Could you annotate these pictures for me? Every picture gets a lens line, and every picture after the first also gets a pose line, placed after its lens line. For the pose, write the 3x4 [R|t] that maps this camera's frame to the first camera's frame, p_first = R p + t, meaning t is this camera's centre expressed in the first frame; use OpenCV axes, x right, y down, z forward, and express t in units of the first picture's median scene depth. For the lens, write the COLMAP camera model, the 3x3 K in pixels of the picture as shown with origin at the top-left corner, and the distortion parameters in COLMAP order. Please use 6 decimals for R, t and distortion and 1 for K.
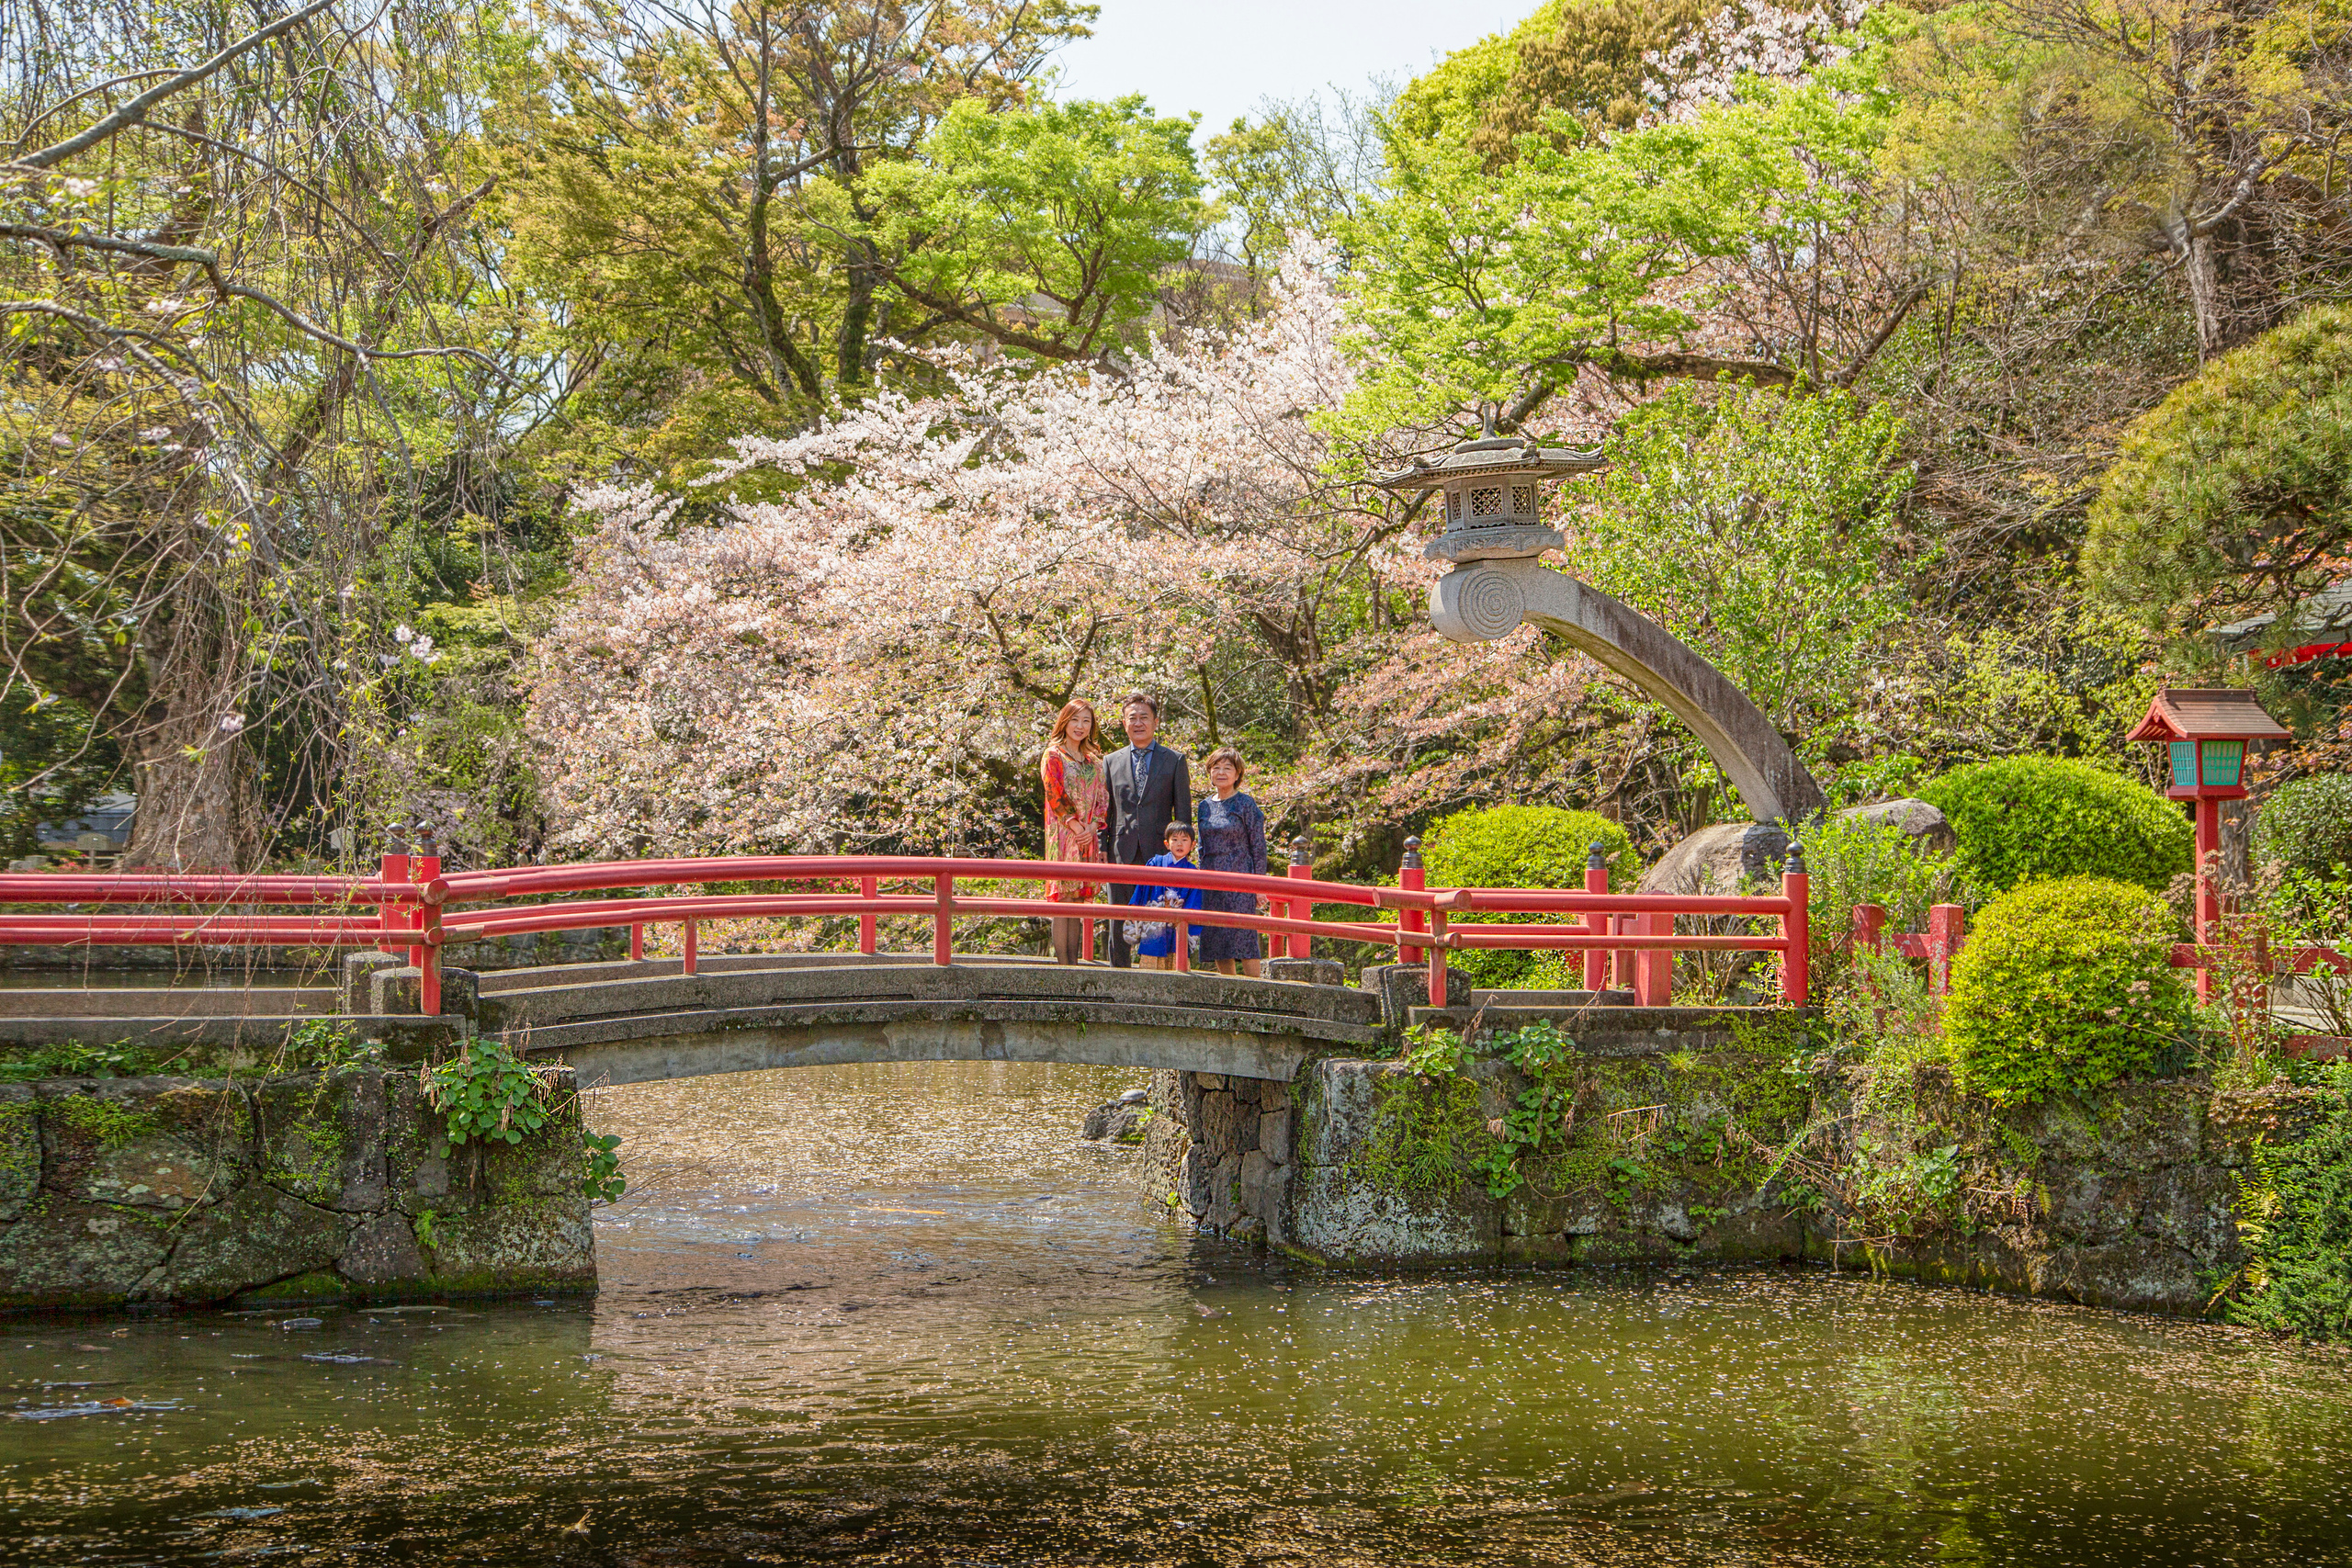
lens RADIAL K [[3330.2, 0, 1176.0], [0, 3330.2, 784.0], [0, 0, 1]] dist [0.017328, 0.007775]
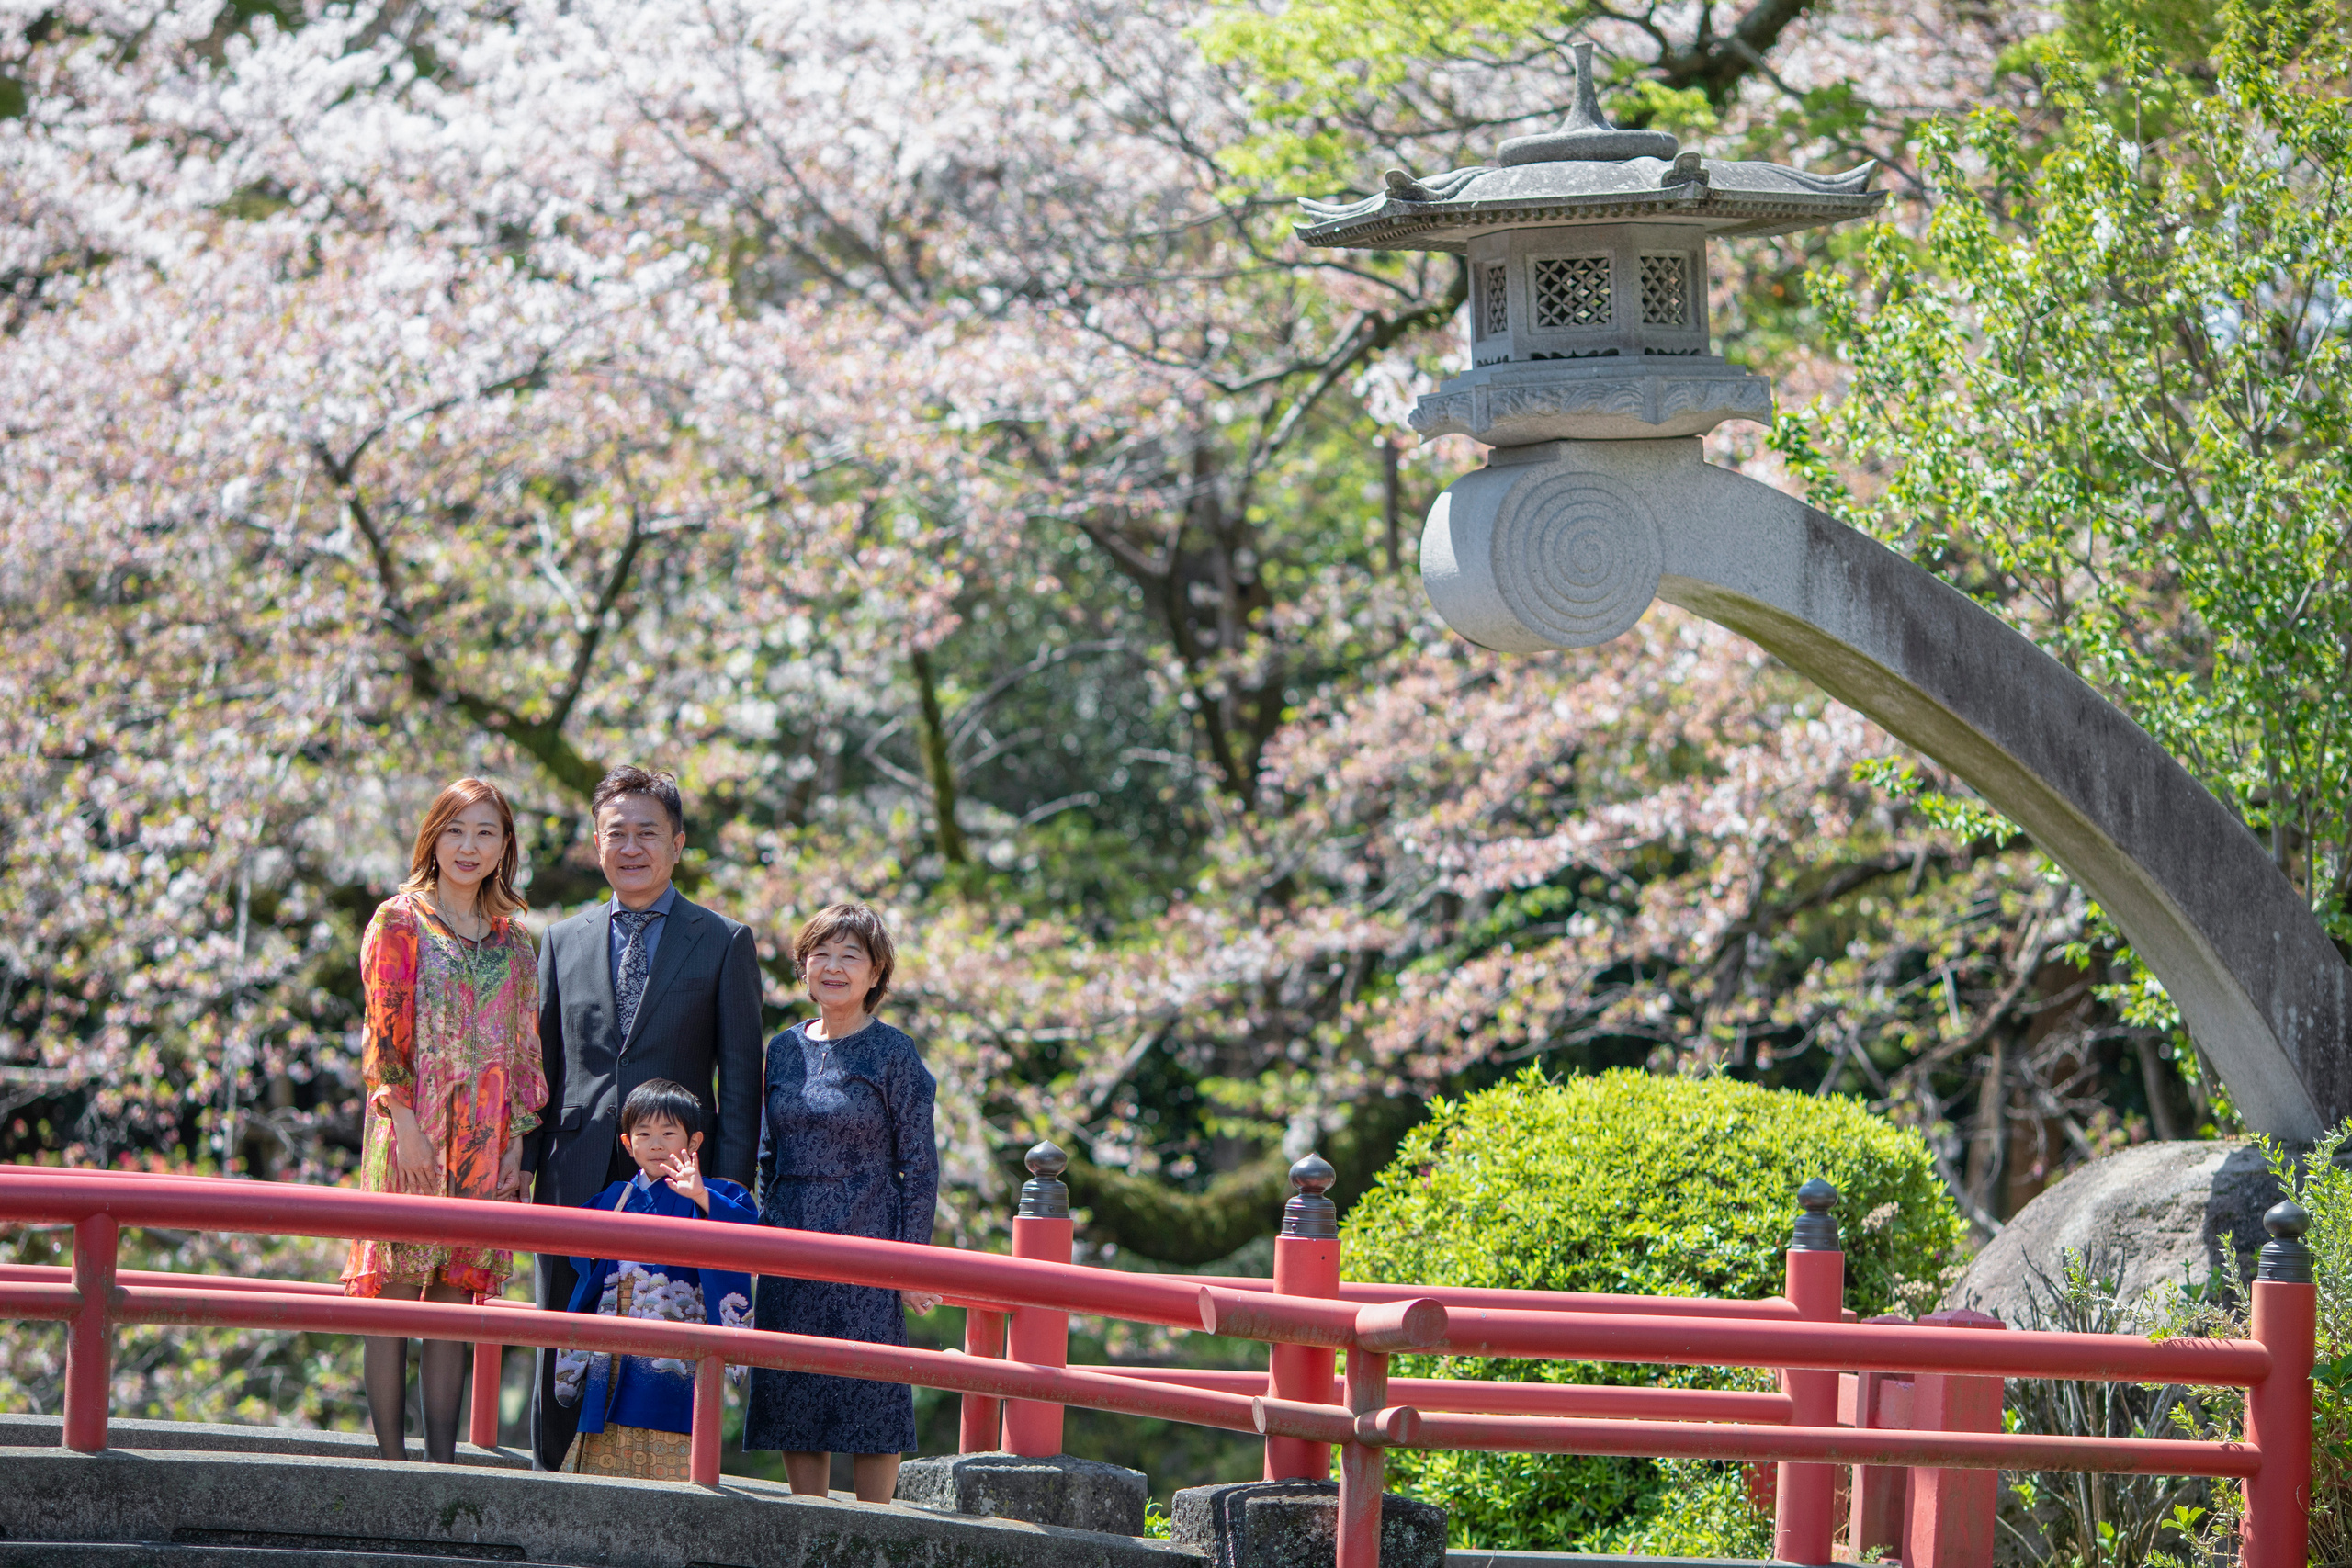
lens RADIAL K [[9715.0, 0, 1176.0], [0, 9715.0, 784.0], [0, 0, 1]] dist [0.235185, -3.375025]
pose [[0.999470, 0.031822, 0.006809, 0.030137], [-0.031743, 0.999432, -0.011360, -0.009668], [-0.007166, 0.011138, 0.999912, -0.095985]]
